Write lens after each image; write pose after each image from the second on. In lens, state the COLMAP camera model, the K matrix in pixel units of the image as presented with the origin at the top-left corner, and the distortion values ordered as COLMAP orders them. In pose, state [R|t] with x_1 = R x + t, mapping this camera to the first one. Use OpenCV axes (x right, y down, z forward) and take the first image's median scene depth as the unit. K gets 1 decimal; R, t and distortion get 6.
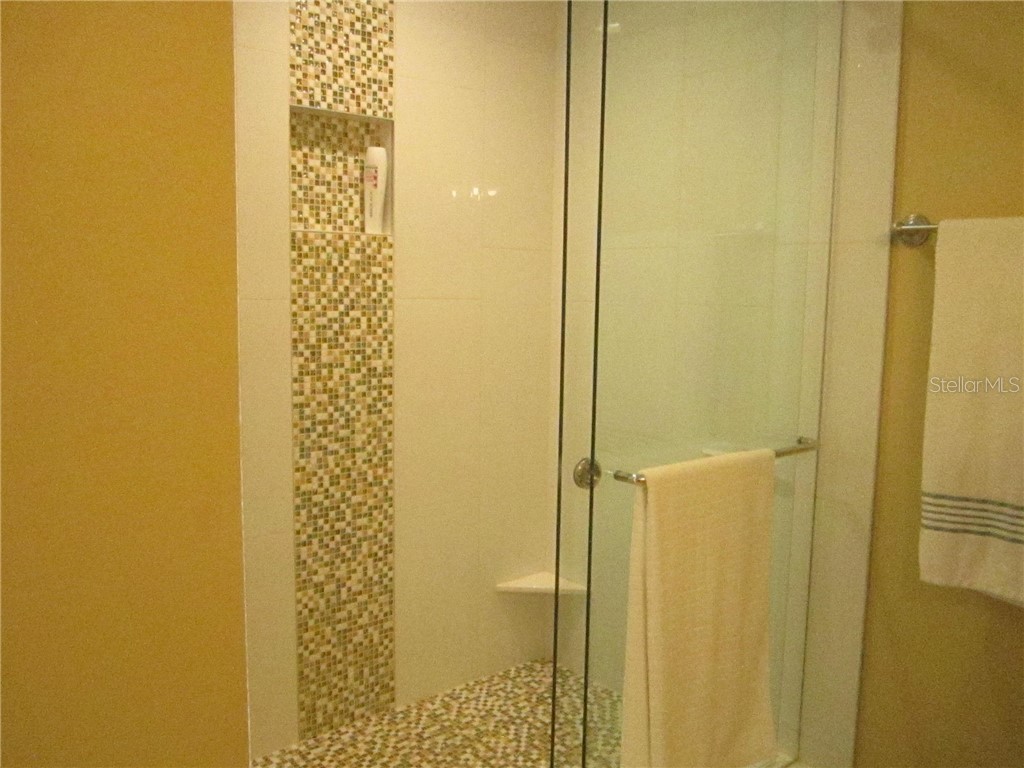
lens RADIAL K [[863.0, 0, 512.8], [0, 863.0, 380.8], [0, 0, 1]] dist [-0.041161, 0.011367]
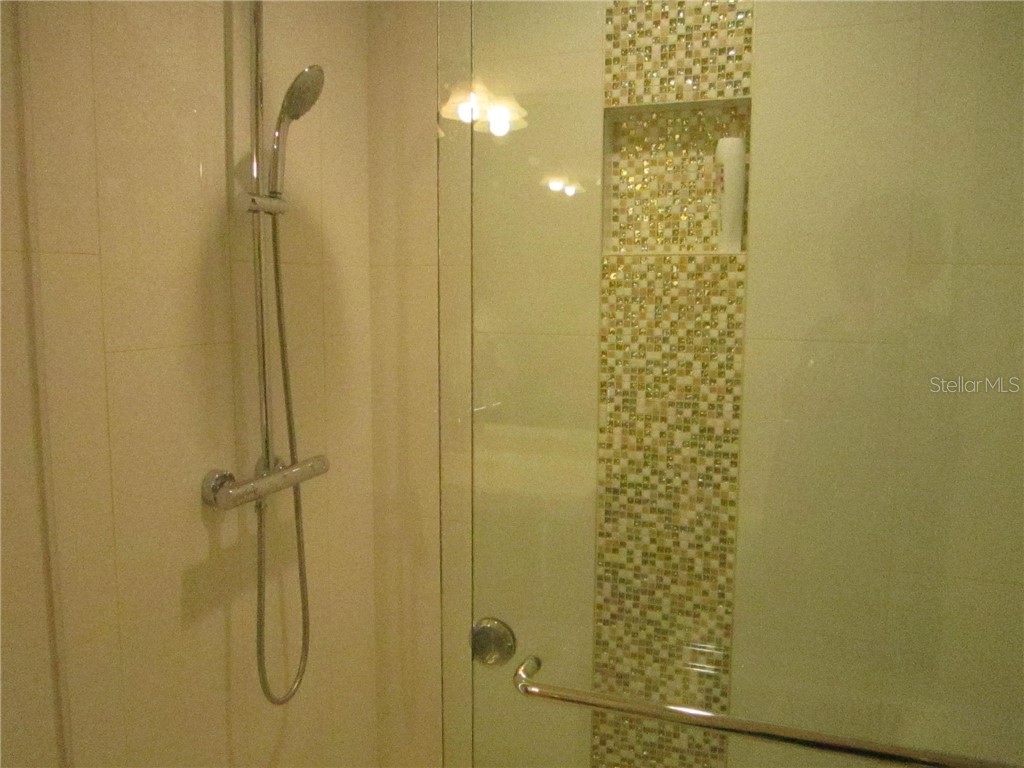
lens RADIAL K [[863.0, 0, 512.3], [0, 863.0, 389.4], [0, 0, 1]] dist [-0.041161, 0.011367]
pose [[0.470395, 0.088523, -0.878005, 0.437176], [-0.095537, 0.994216, 0.049056, -0.071802], [0.877269, 0.060806, 0.476132, 0.494668]]
